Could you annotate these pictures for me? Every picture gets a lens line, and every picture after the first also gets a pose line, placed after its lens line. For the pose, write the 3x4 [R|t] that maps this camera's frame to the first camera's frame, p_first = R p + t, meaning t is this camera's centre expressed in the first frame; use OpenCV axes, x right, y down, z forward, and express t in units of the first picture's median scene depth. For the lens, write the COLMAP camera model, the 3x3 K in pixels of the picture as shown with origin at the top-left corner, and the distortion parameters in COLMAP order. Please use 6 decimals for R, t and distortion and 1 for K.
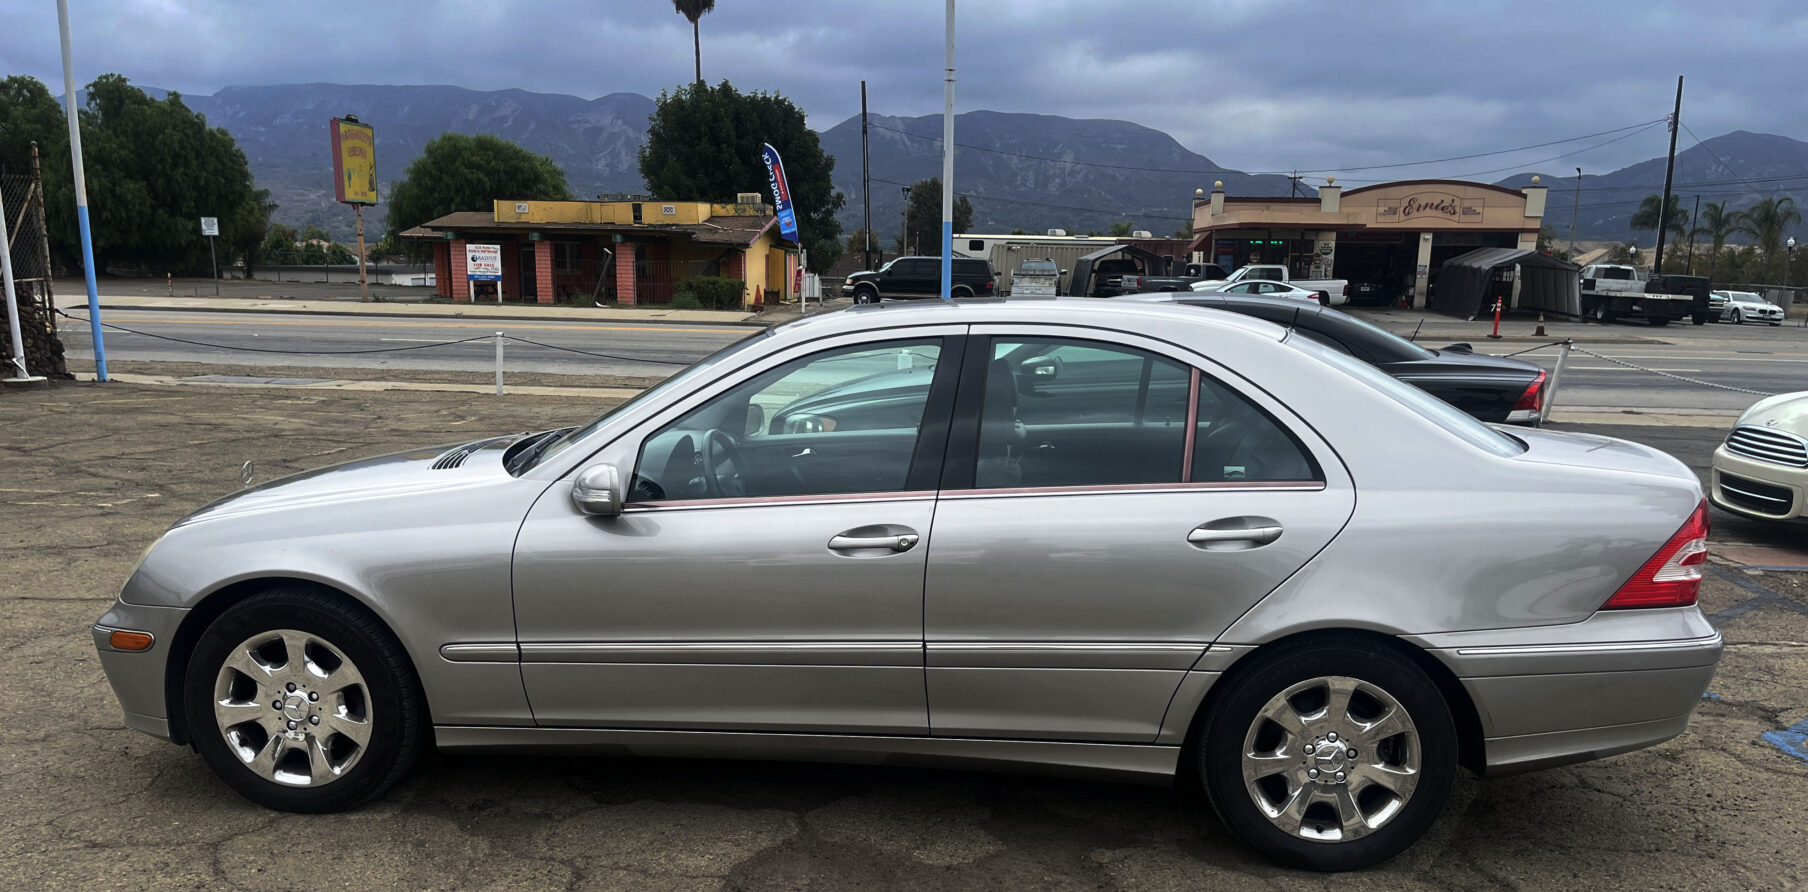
lens RADIAL K [[1763.3, 0, 904.0], [0, 1763.3, 446.0], [0, 0, 1]] dist [0.022527, -0.002179]
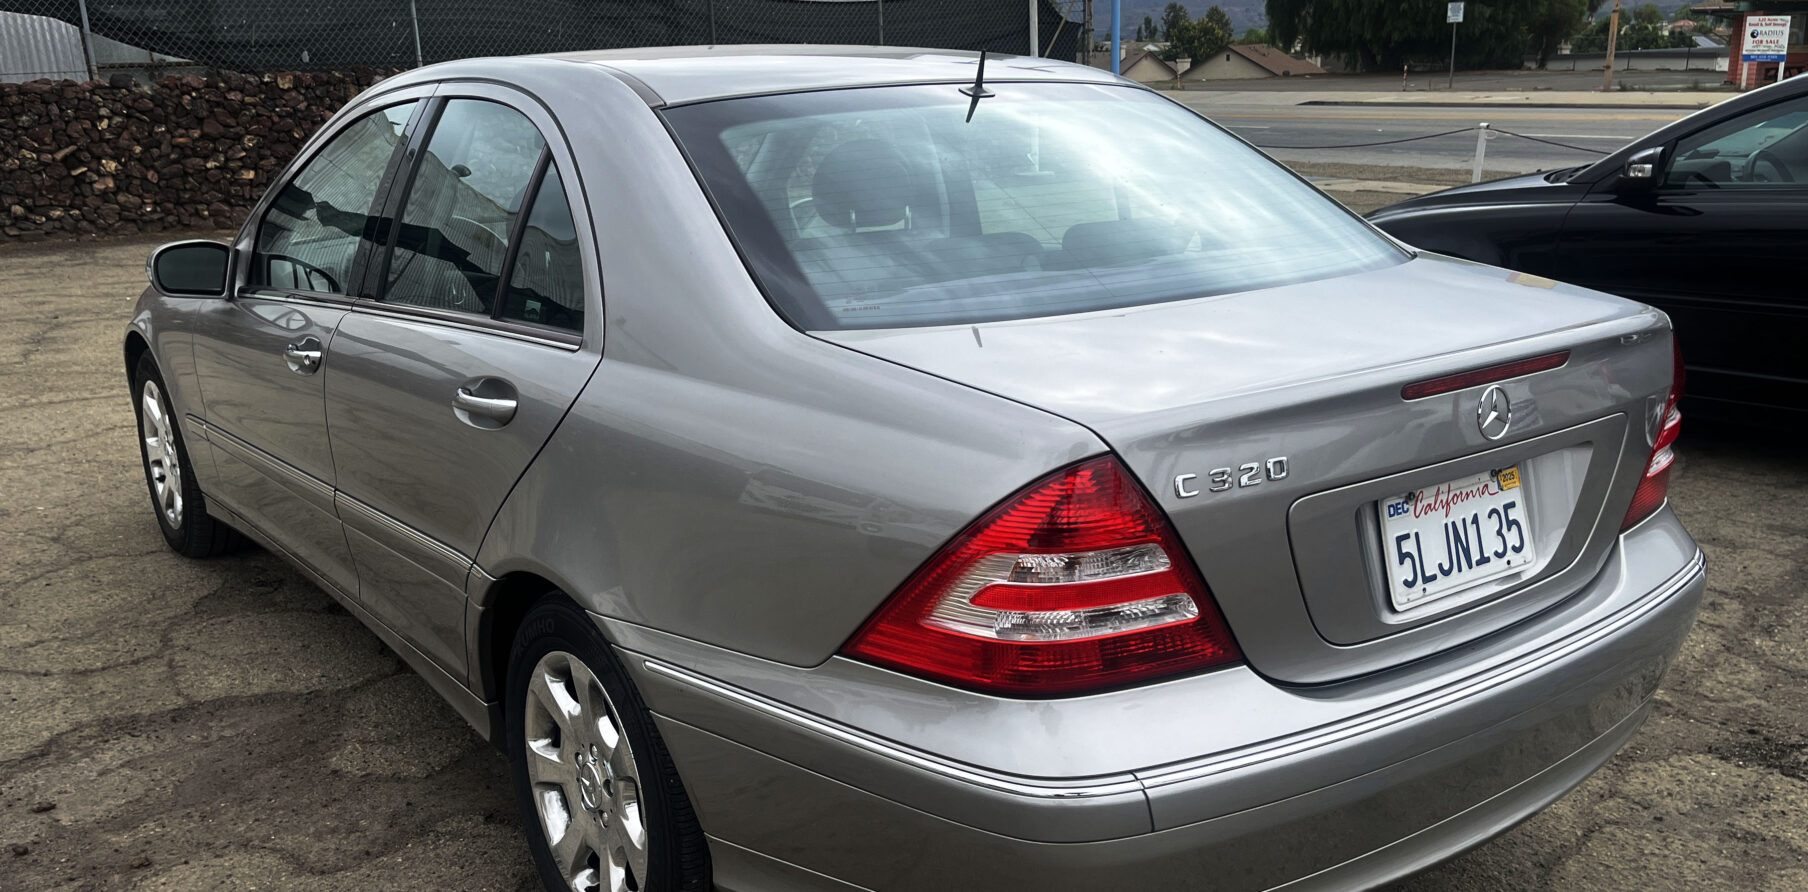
lens RADIAL K [[1763.3, 0, 904.0], [0, 1763.3, 446.0], [0, 0, 1]] dist [0.022527, -0.002179]
pose [[0.573821, 0.144152, -0.806195, 0.229036], [-0.056111, 0.988994, 0.136900, -0.009091], [0.817056, -0.033320, 0.575594, 0.215511]]
